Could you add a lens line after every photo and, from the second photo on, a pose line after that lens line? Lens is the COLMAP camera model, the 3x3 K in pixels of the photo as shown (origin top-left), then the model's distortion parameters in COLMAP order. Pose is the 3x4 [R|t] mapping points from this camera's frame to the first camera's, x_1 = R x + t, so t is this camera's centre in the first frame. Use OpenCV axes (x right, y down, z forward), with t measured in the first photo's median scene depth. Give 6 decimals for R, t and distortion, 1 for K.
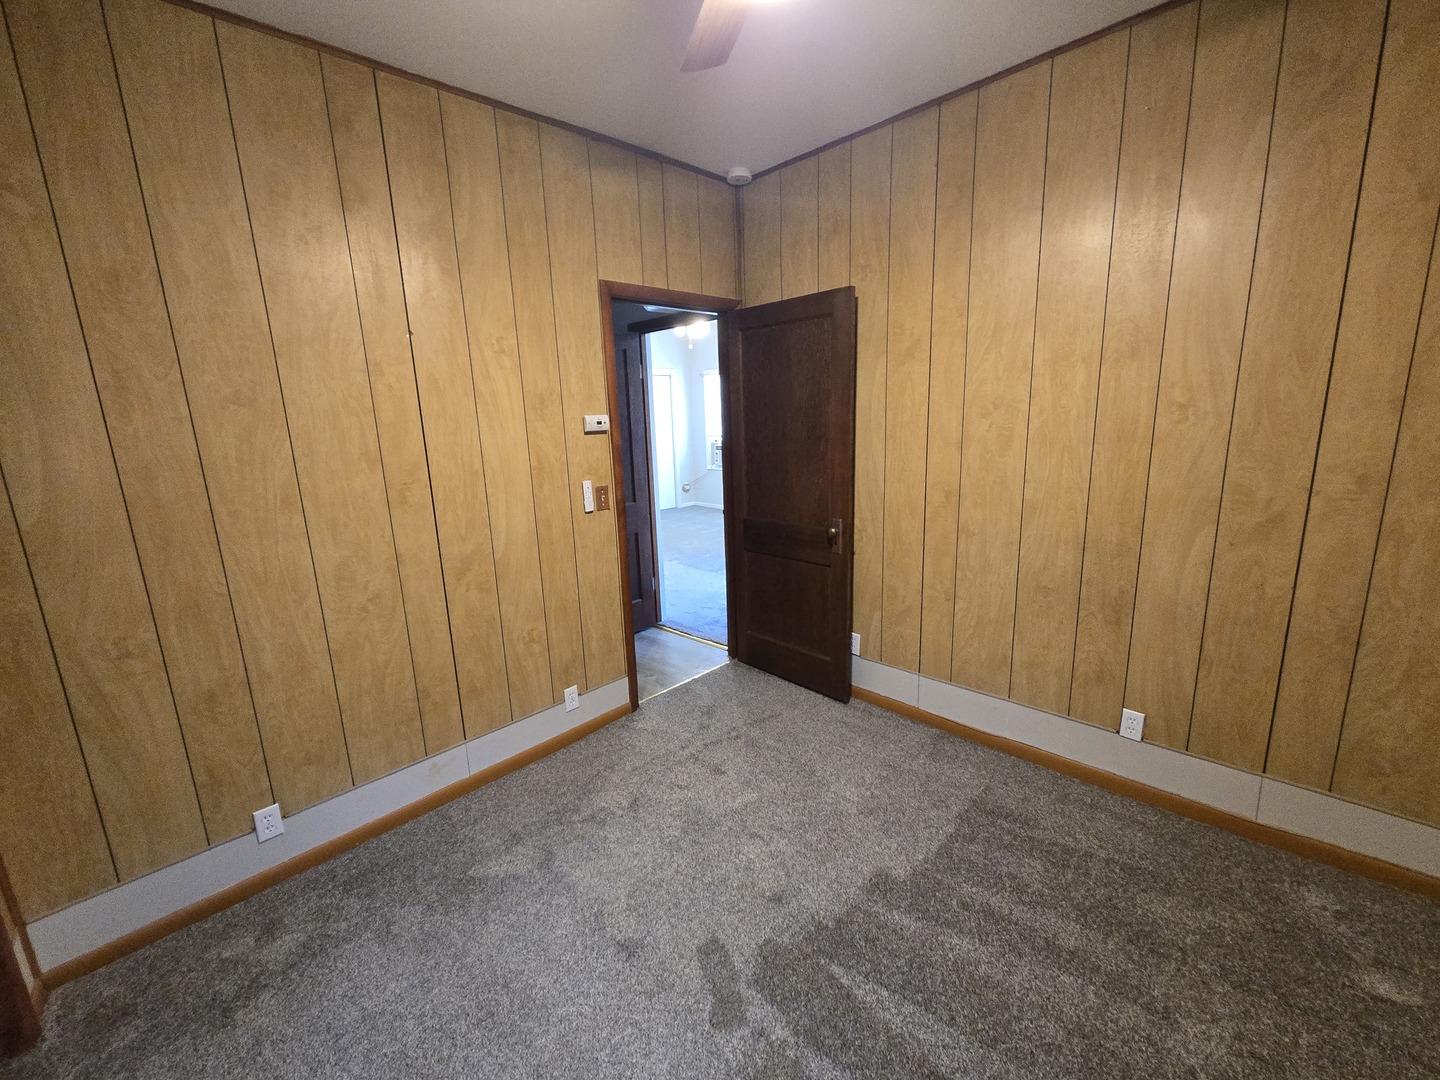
lens RADIAL K [[592.7, 0, 716.6], [0, 592.7, 537.9], [0, 0, 1]] dist [-0.001778, 0.002890]
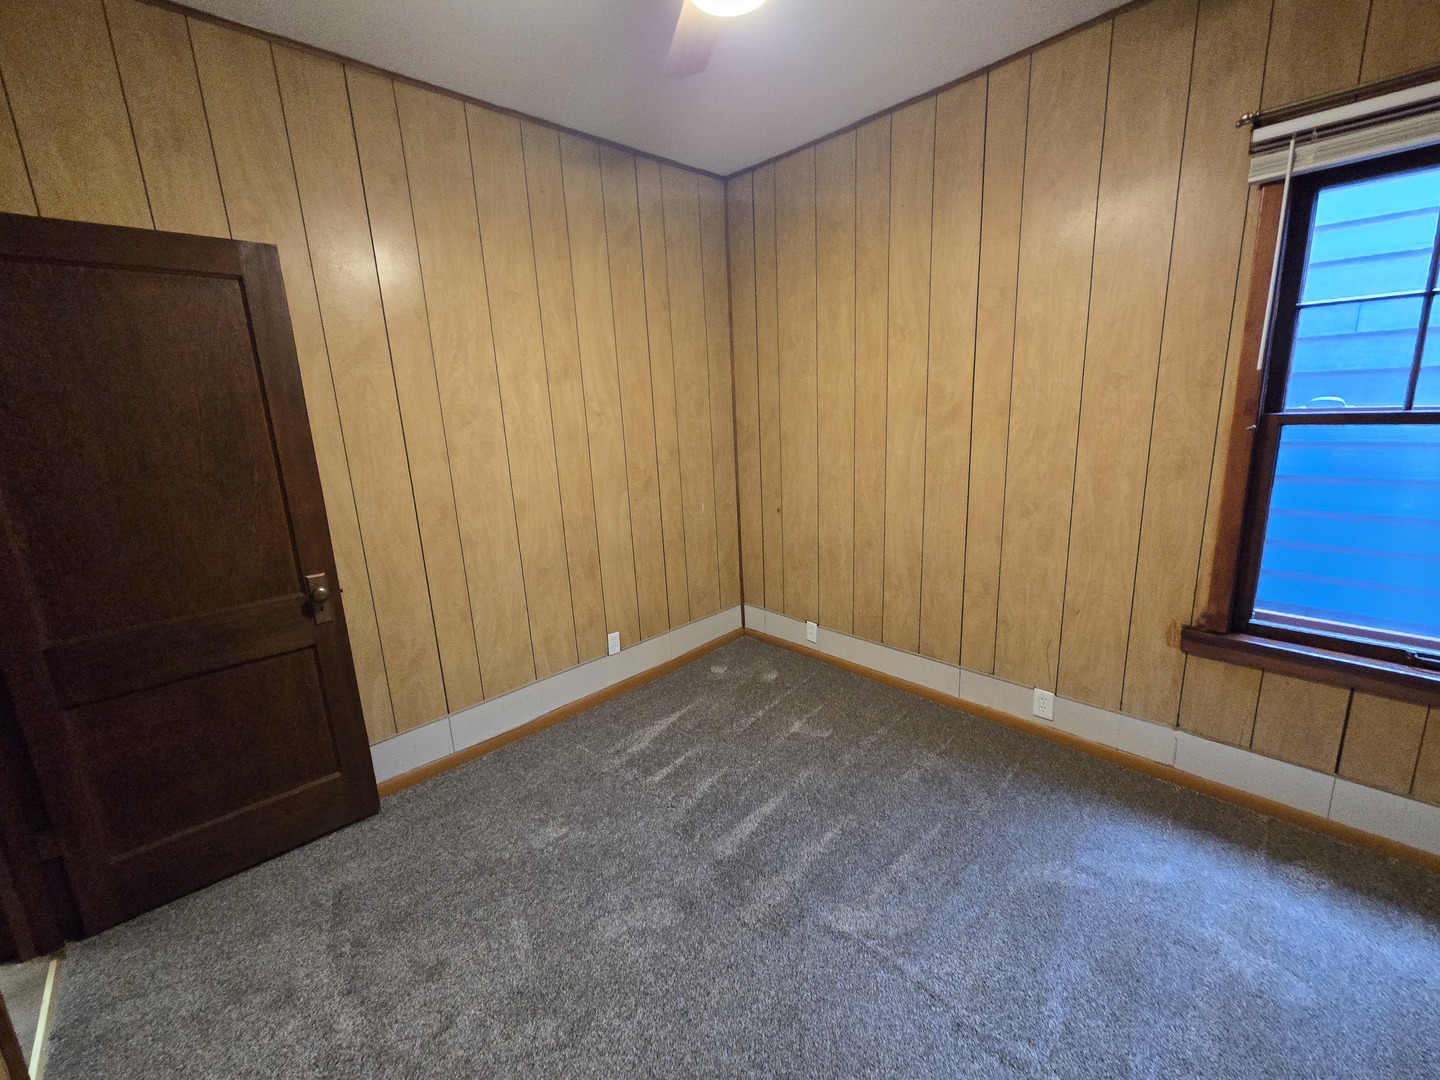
lens RADIAL K [[592.7, 0, 725.0], [0, 592.7, 534.3], [0, 0, 1]] dist [-0.001778, 0.002890]
pose [[0.006963, -0.176472, 0.984281, -0.608347], [0.248533, 0.953725, 0.169235, -0.096666], [-0.968598, 0.243448, 0.050500, 0.615489]]
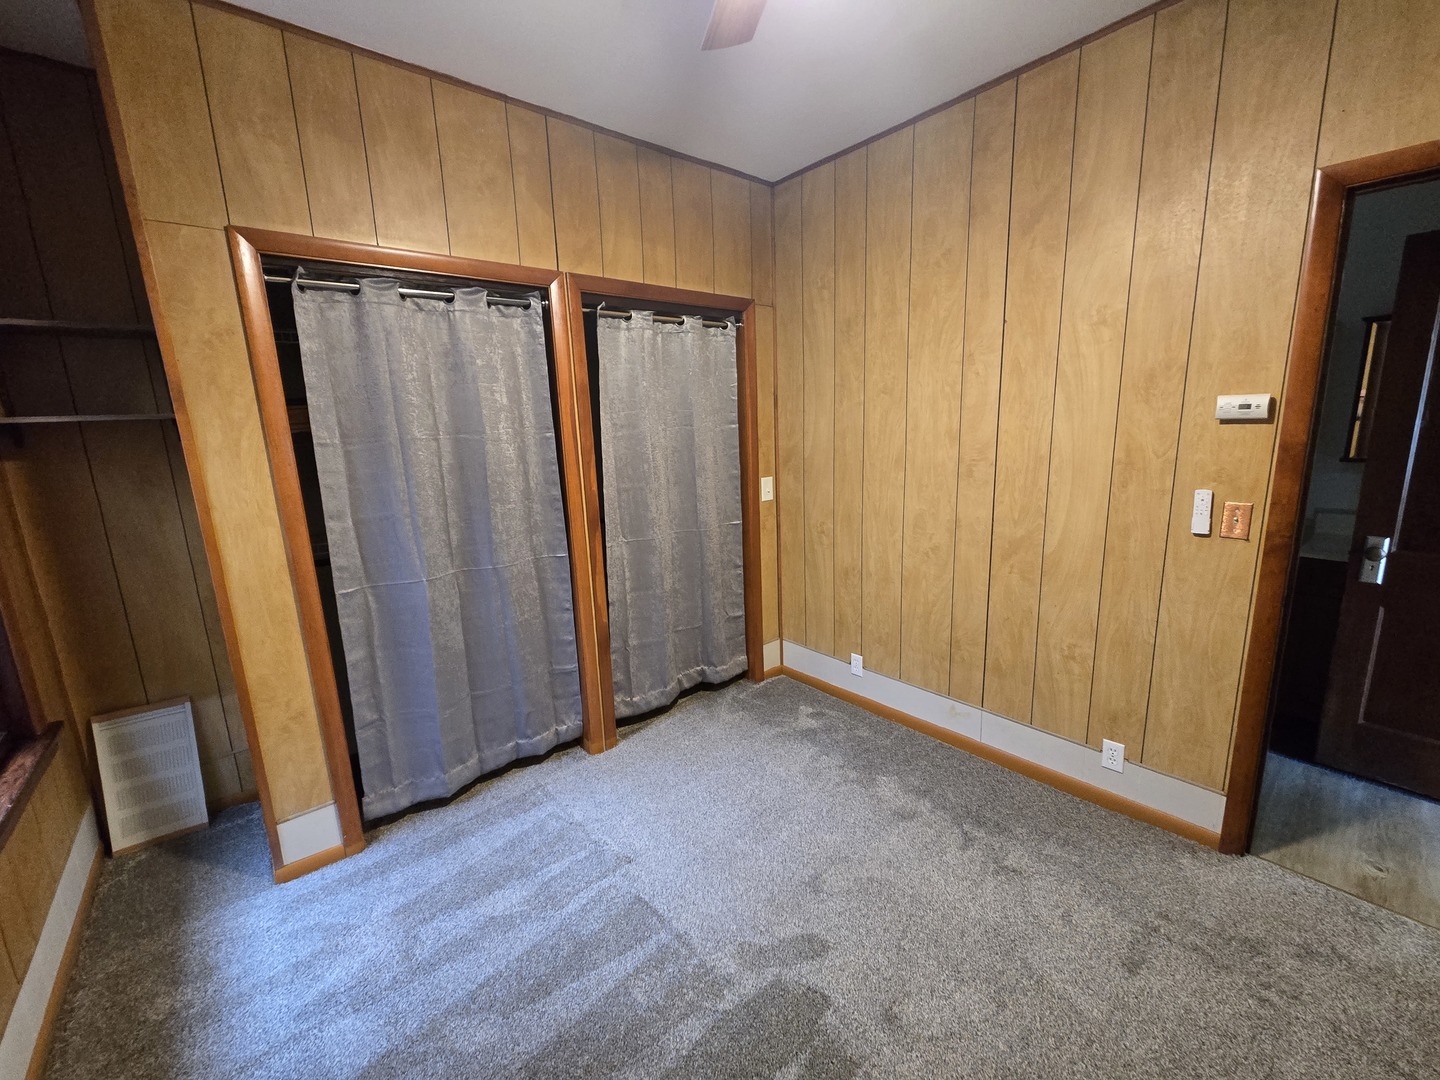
lens RADIAL K [[592.7, 0, 718.2], [0, 592.7, 538.4], [0, 0, 1]] dist [-0.001778, 0.002890]
pose [[-0.076204, 0.240088, -0.967755, 0.610586], [-0.168201, 0.953573, 0.249814, -0.142627], [0.982803, 0.181814, -0.032283, 0.559455]]
